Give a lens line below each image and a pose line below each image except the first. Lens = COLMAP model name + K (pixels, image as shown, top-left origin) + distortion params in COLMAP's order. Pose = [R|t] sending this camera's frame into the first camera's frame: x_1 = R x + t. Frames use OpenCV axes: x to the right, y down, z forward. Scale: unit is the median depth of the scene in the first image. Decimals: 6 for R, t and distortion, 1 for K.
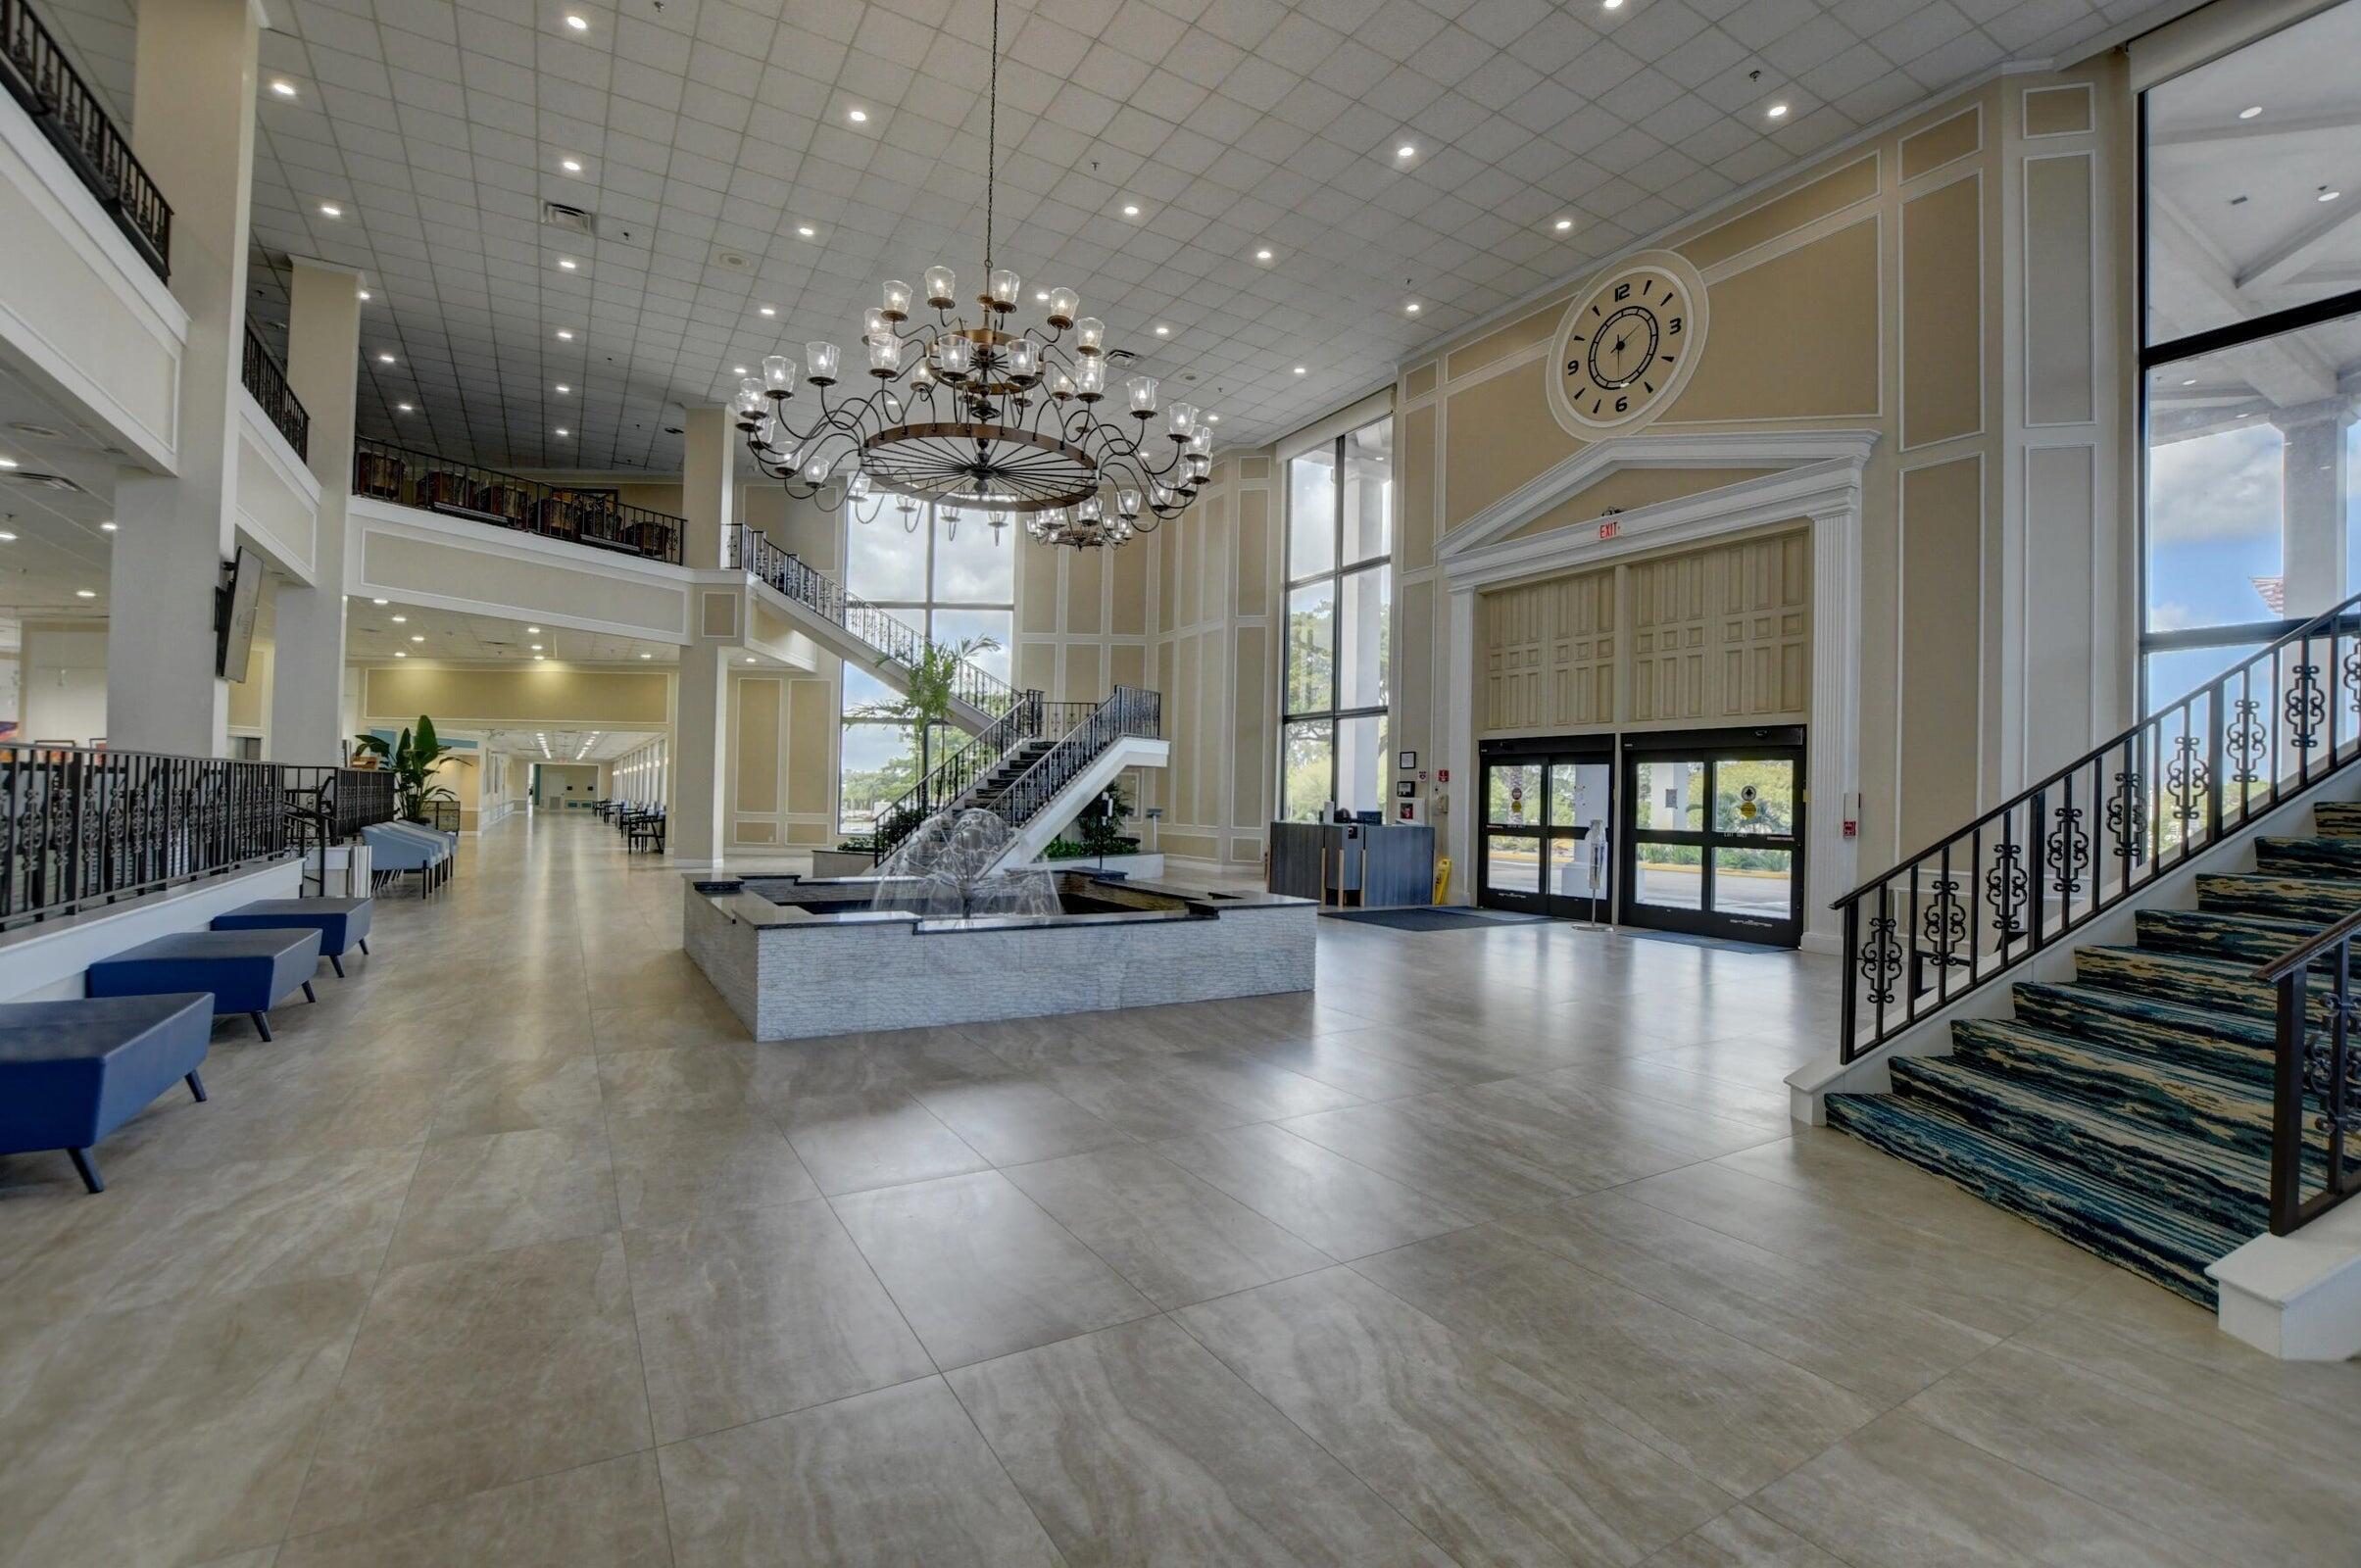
lens RADIAL K [[1024.1, 0, 1170.9], [0, 1024.1, 786.6], [0, 0, 1]] dist [-0.000857, -0.000014]
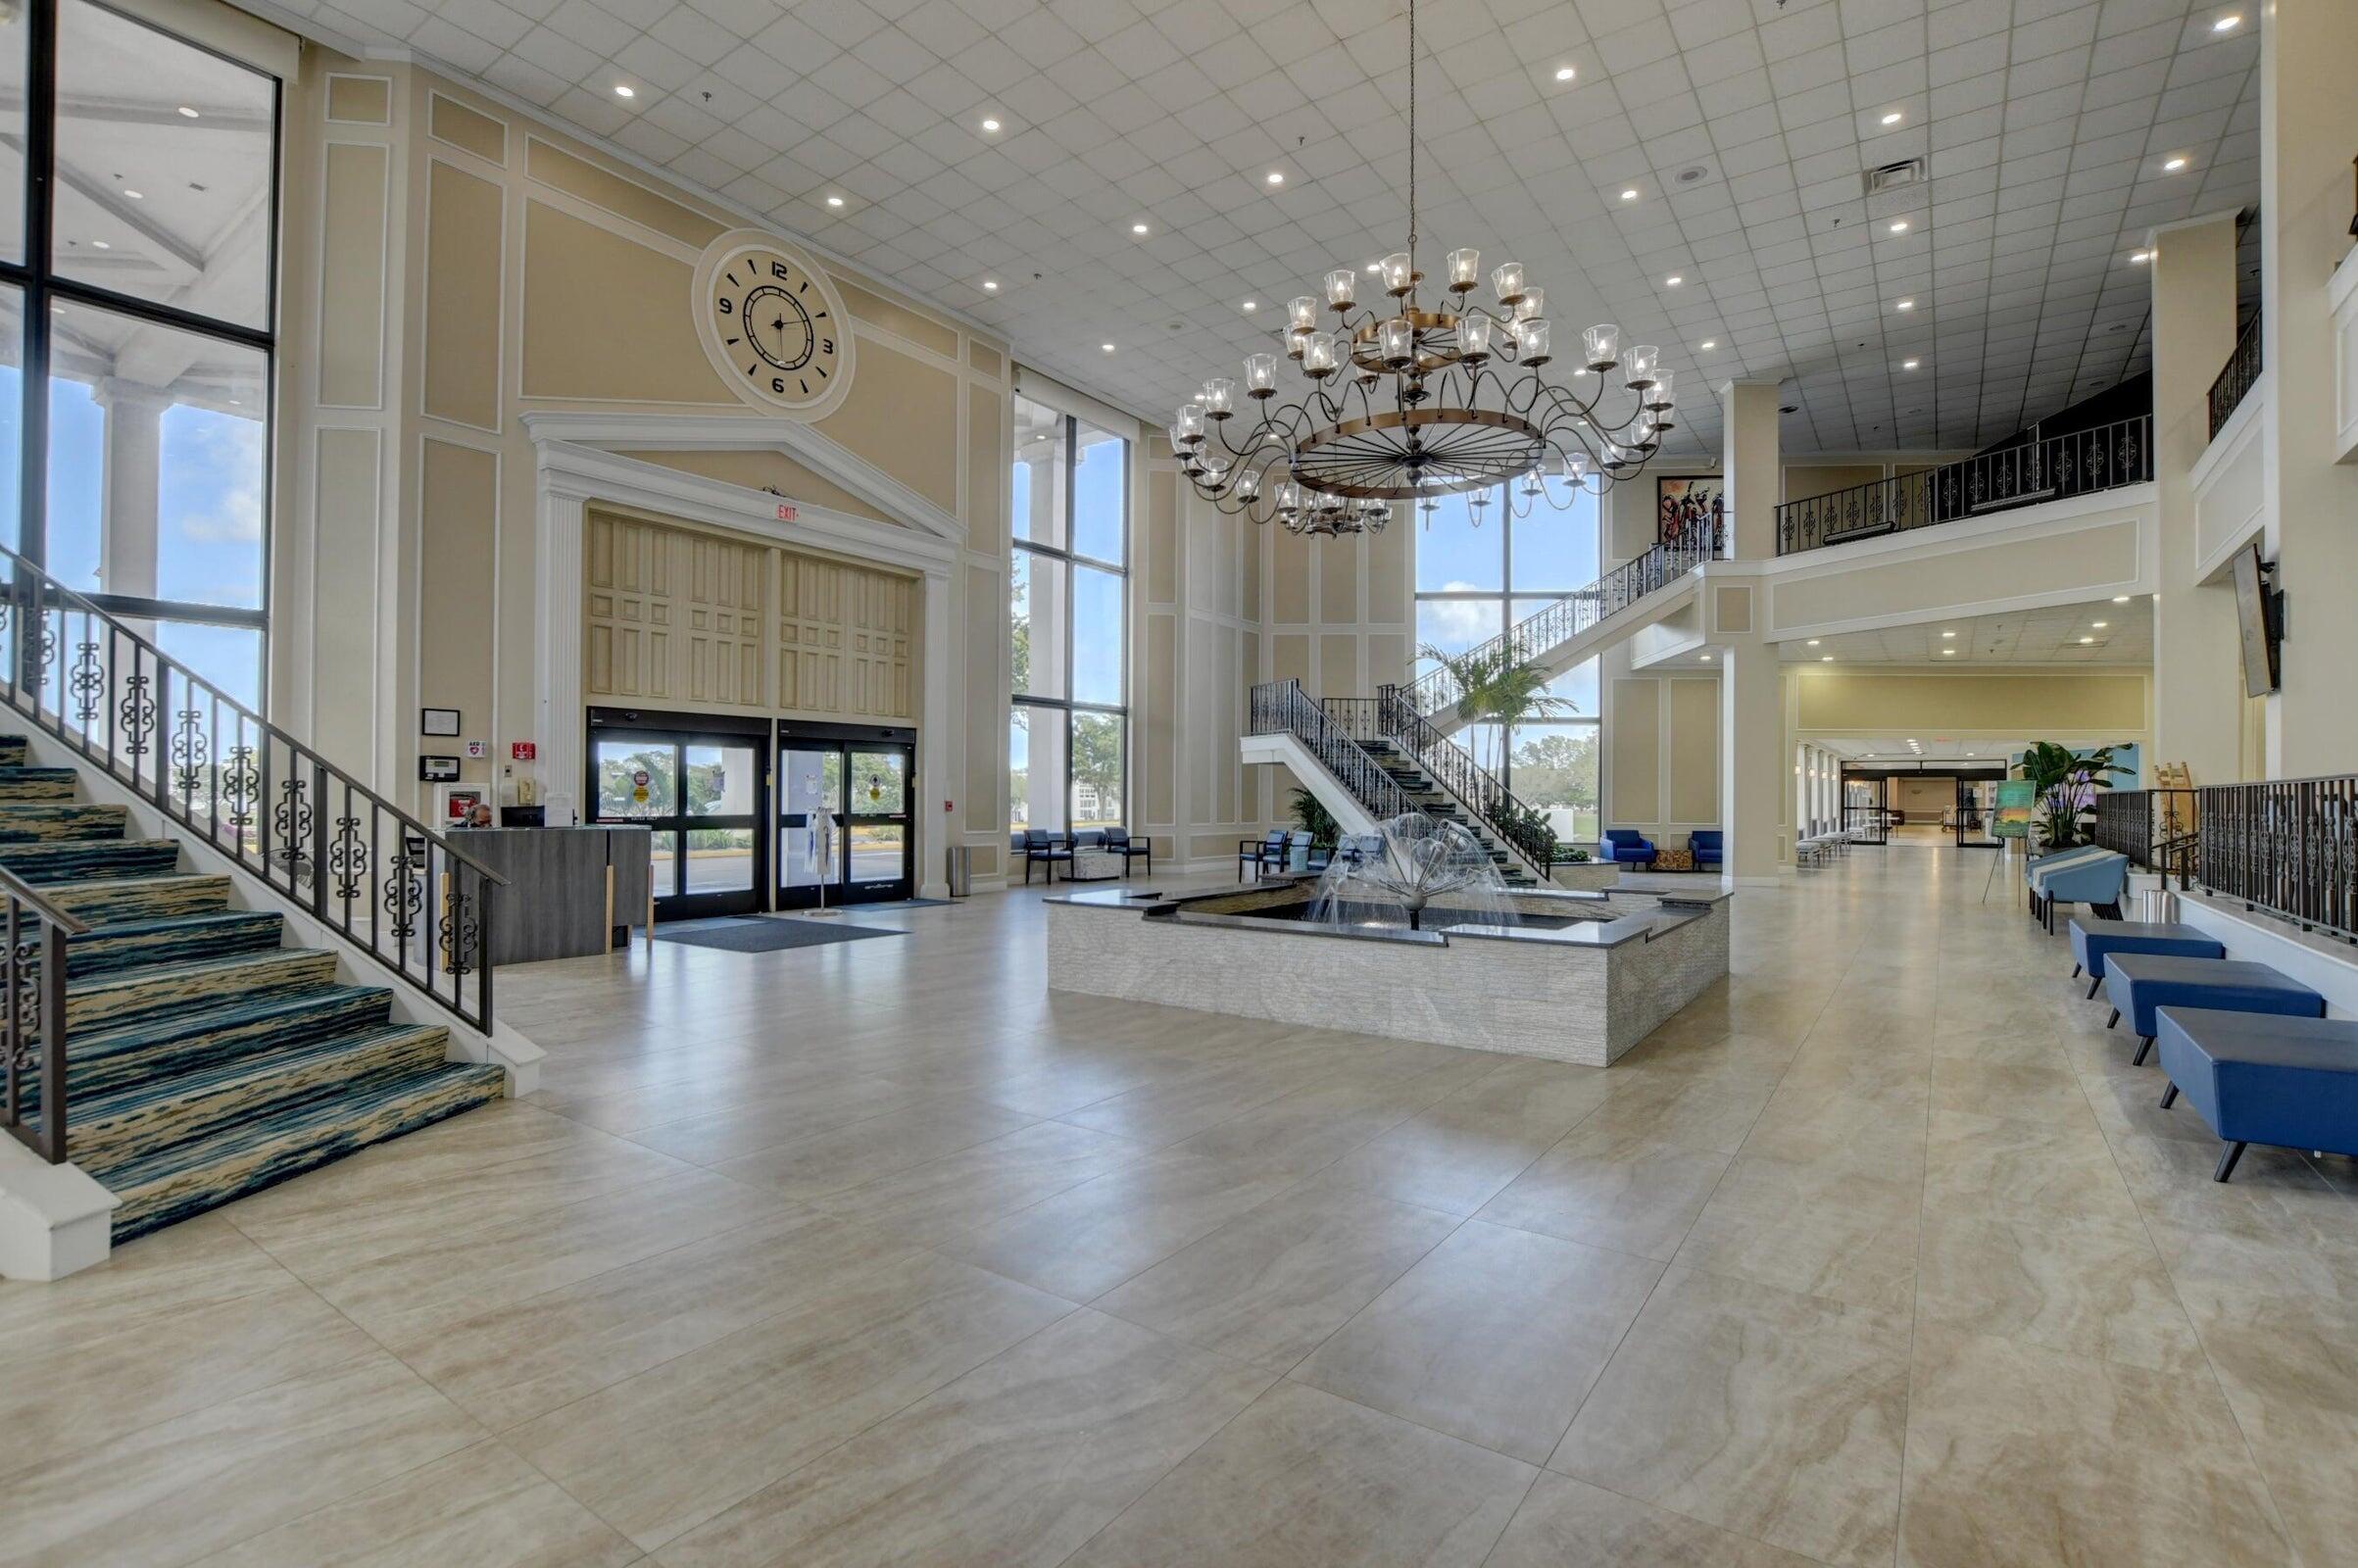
lens RADIAL K [[1056.2, 0, 1170.7], [0, 1056.2, 788.4], [0, 0, 1]] dist [-0.001810, -0.000151]
pose [[-0.358389, -0.011450, 0.933502, -0.642989], [-0.020108, 0.999787, 0.004544, 0.003098], [-0.933356, -0.017142, -0.358543, 0.995623]]
